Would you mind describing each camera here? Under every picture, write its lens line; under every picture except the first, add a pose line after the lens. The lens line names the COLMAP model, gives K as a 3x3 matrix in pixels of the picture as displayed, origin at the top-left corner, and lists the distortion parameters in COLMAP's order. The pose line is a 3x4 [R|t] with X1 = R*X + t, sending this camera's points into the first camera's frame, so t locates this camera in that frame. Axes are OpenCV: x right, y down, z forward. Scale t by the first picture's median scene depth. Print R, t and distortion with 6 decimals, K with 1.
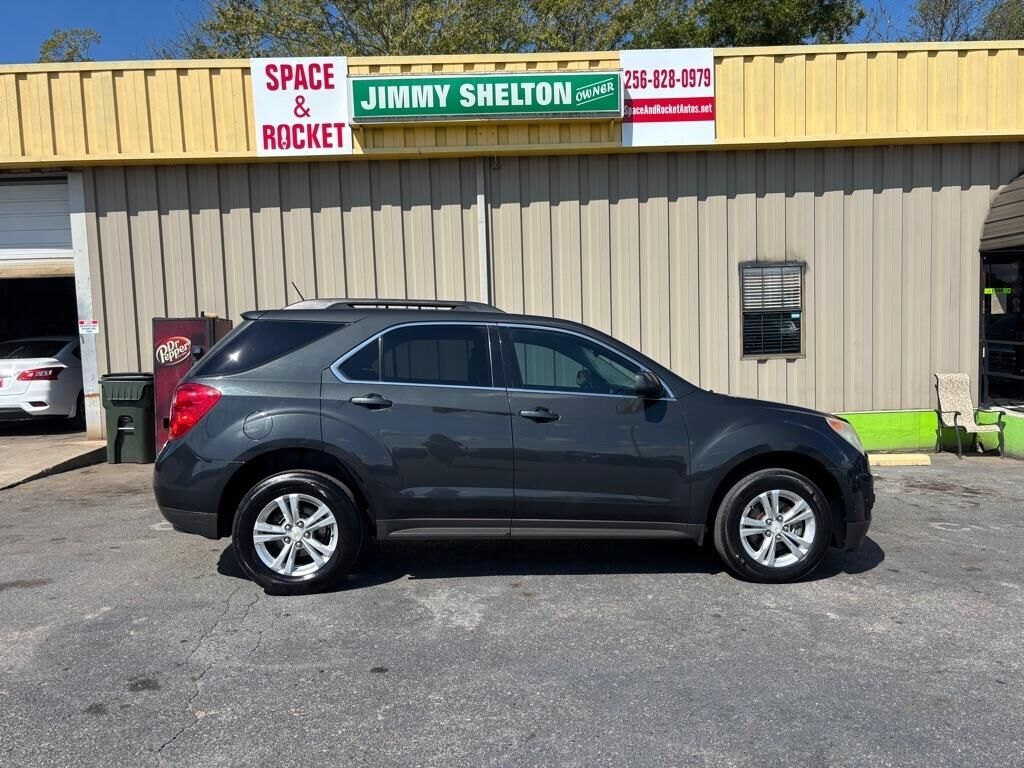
lens RADIAL K [[776.5, 0, 509.6], [0, 776.5, 387.6], [0, 0, 1]] dist [0.008170, 0.009297]
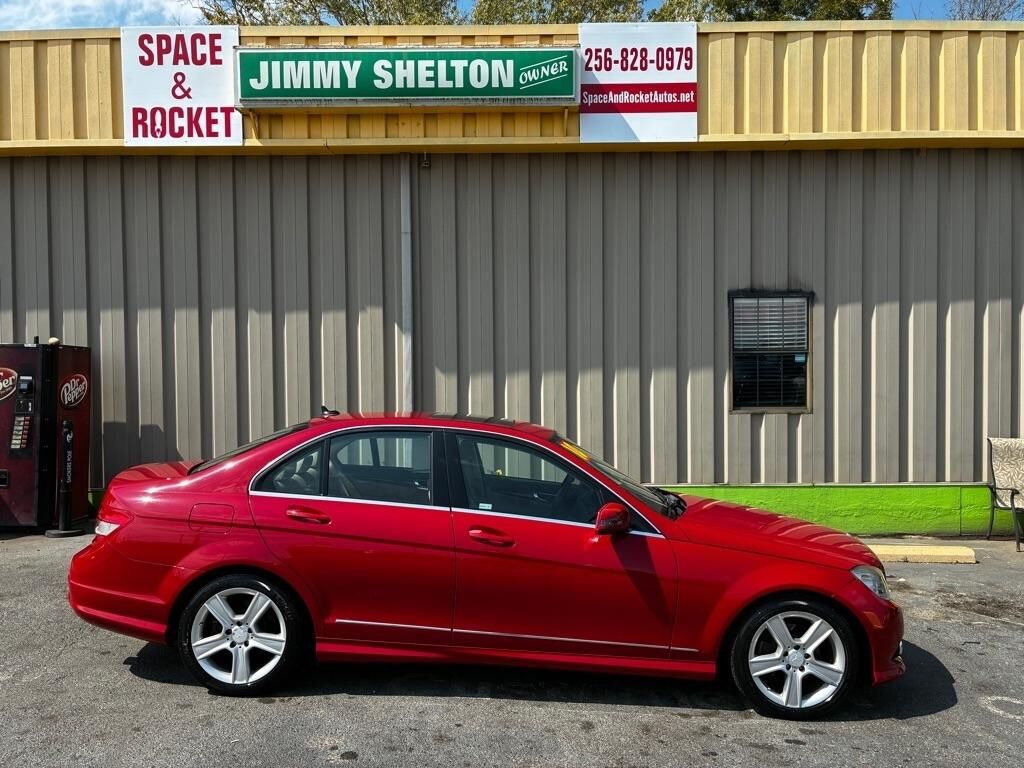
lens RADIAL K [[774.5, 0, 515.4], [0, 774.5, 375.1], [0, 0, 1]] dist [0.008809, 0.003448]
pose [[0.999177, 0.026219, -0.030935, 0.111379], [-0.027665, 0.998498, -0.047288, -0.033468], [0.029649, 0.048105, 0.998402, 0.220524]]
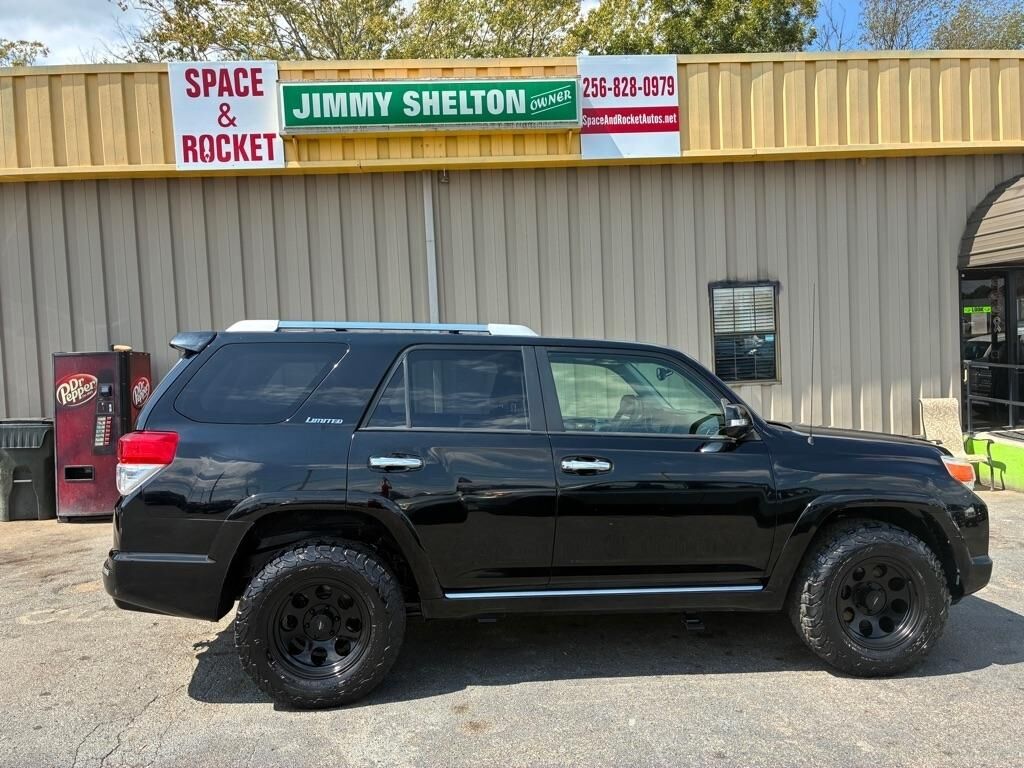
lens RADIAL K [[776.6, 0, 514.0], [0, 776.6, 376.3], [0, 0, 1]] dist [0.009487, 0.003193]
pose [[0.998415, -0.015951, 0.053970, 0.011142], [0.017712, 0.999321, -0.032304, -0.024604], [-0.053418, 0.033209, 0.998020, 0.093409]]
